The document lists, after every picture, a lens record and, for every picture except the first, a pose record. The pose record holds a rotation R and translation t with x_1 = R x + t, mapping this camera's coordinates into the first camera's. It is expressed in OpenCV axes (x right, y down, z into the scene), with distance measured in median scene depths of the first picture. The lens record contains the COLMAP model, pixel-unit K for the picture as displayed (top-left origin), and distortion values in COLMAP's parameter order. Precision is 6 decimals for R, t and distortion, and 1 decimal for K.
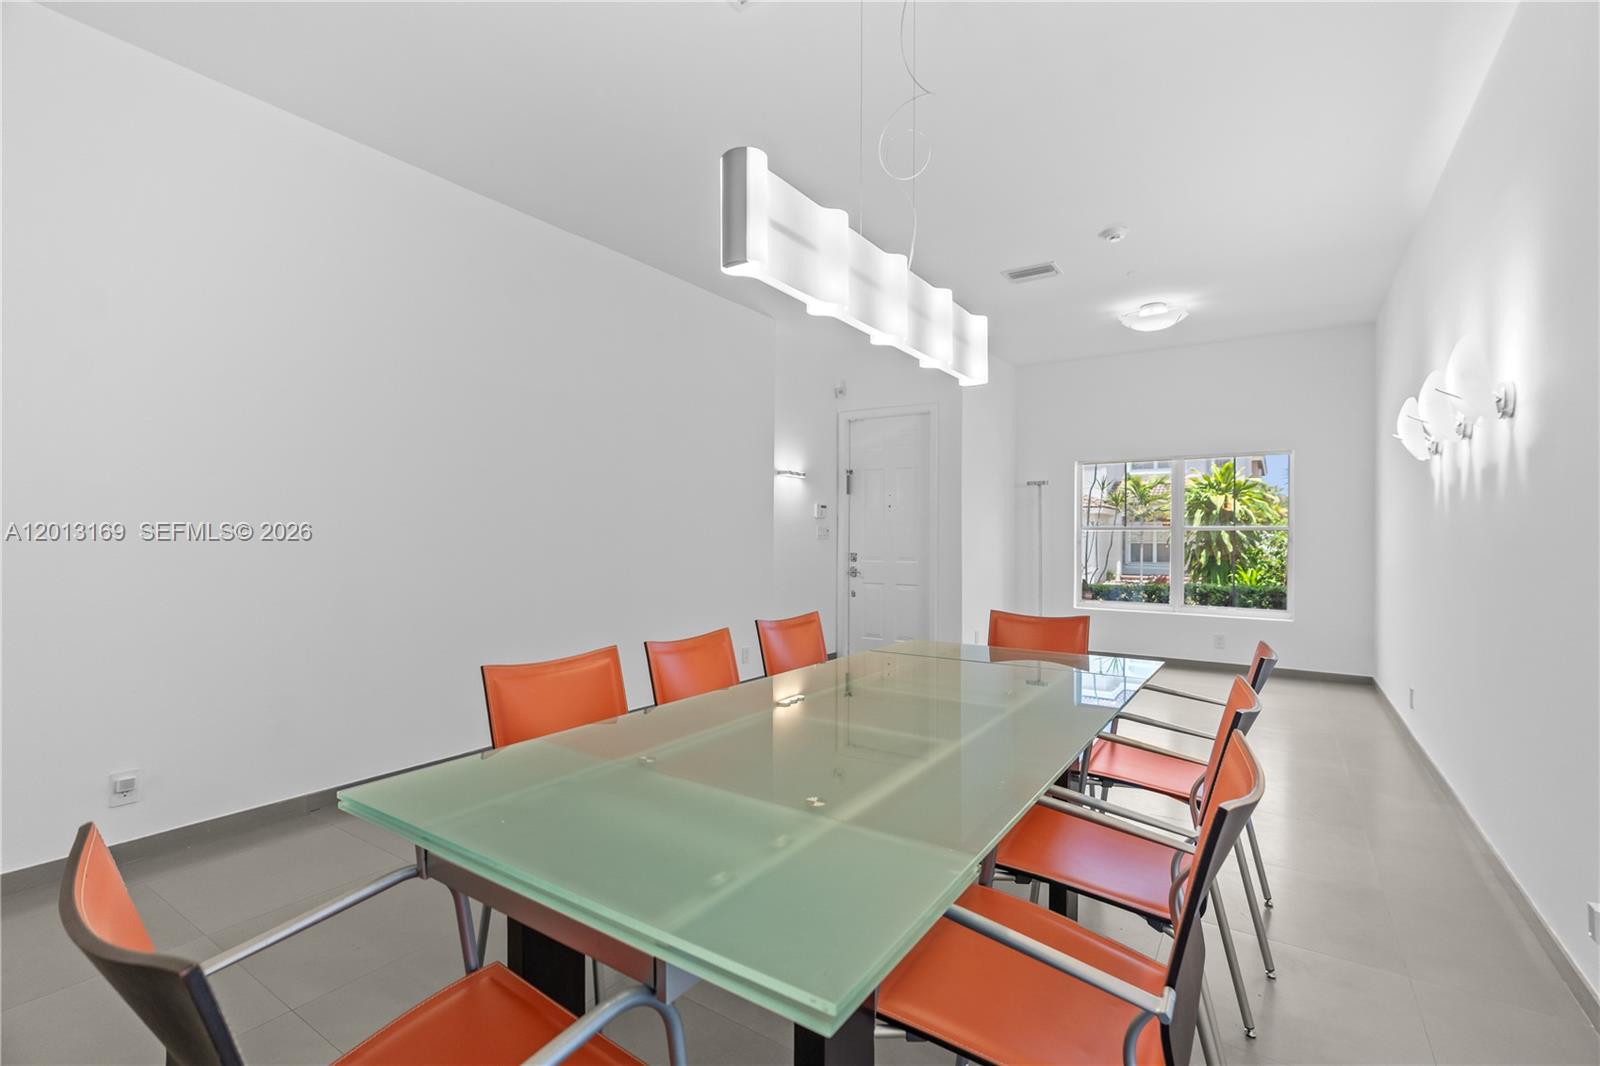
lens RADIAL K [[715.0, 0, 857.0], [0, 715.0, 542.9], [0, 0, 1]] dist [-0.007642, 0.002062]
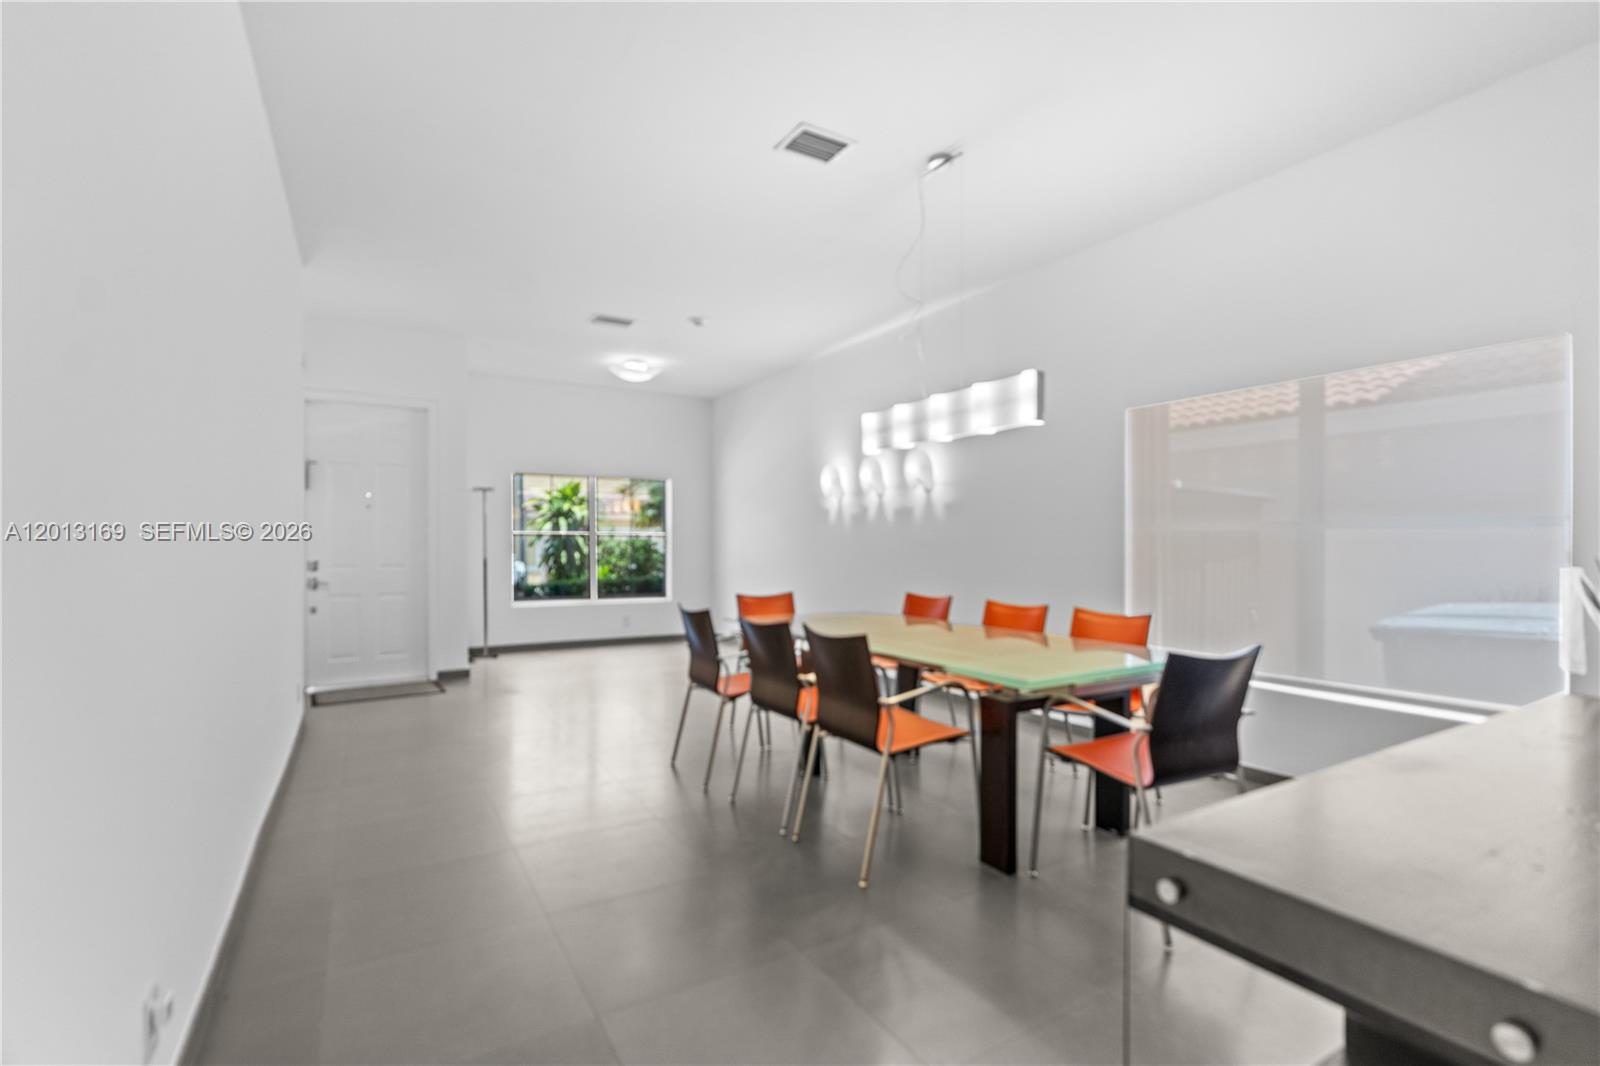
lens RADIAL K [[715.0, 0, 795.1], [0, 715.0, 537.5], [0, 0, 1]] dist [-0.007642, 0.002062]
pose [[0.450561, 0.002074, 0.892743, -0.489915], [0.010837, 0.999911, -0.007792, -0.000555], [-0.892680, 0.013185, 0.450498, 0.130828]]
